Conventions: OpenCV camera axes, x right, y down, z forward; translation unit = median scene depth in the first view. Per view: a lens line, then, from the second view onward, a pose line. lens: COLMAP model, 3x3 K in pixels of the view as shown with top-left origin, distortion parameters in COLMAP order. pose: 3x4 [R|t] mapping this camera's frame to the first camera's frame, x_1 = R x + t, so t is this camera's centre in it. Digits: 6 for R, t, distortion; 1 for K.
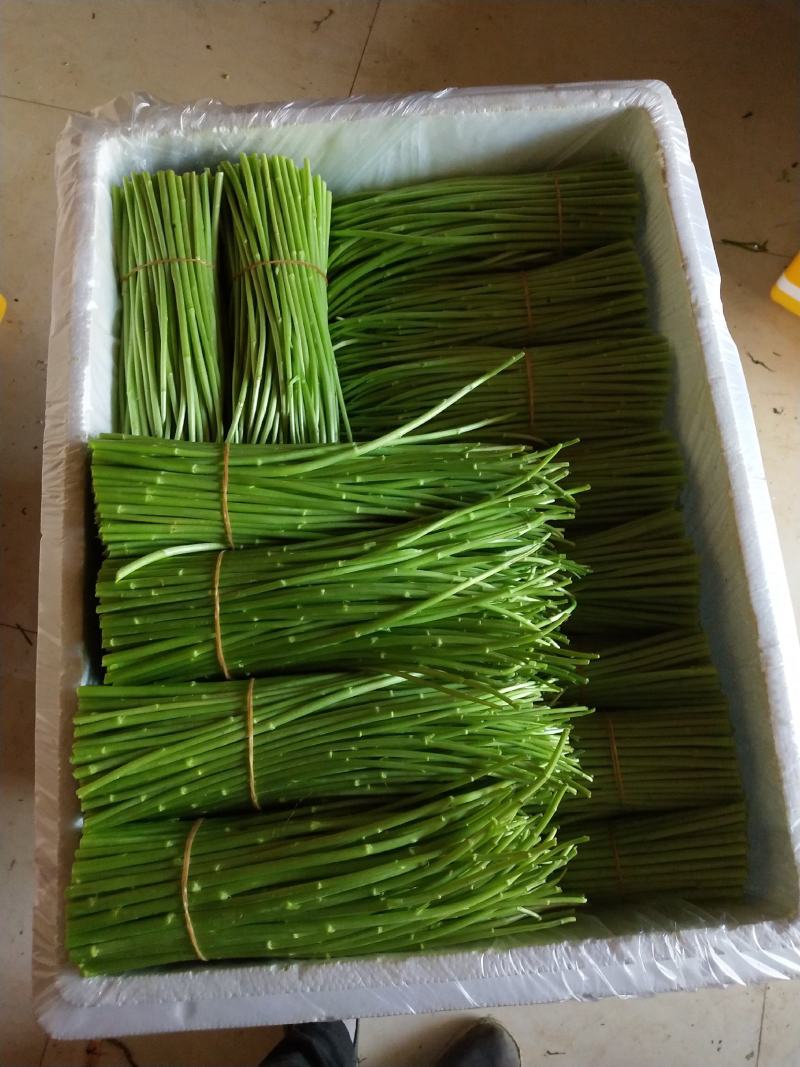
lens RADIAL K [[797.6, 0, 400.0], [0, 797.6, 533.5], [0, 0, 1]] dist [0.006297, 0.005798]
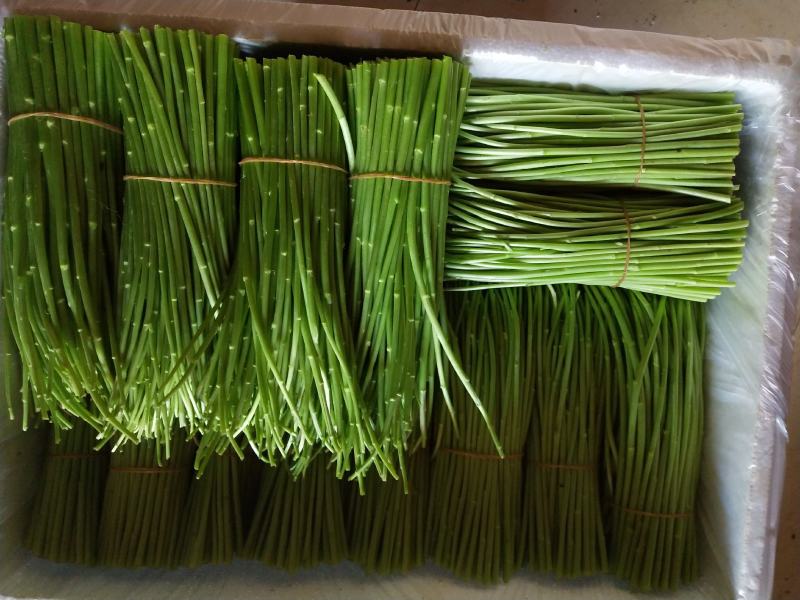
lens RADIAL K [[598.0, 0, 400.0], [0, 598.0, 300.0], [0, 0, 1]] dist [0.006297, 0.005798]
pose [[-0.136908, 0.989857, 0.037946, -0.078648], [-0.966098, -0.141890, 0.215687, -0.256907], [0.218884, -0.007131, 0.975725, 0.177149]]
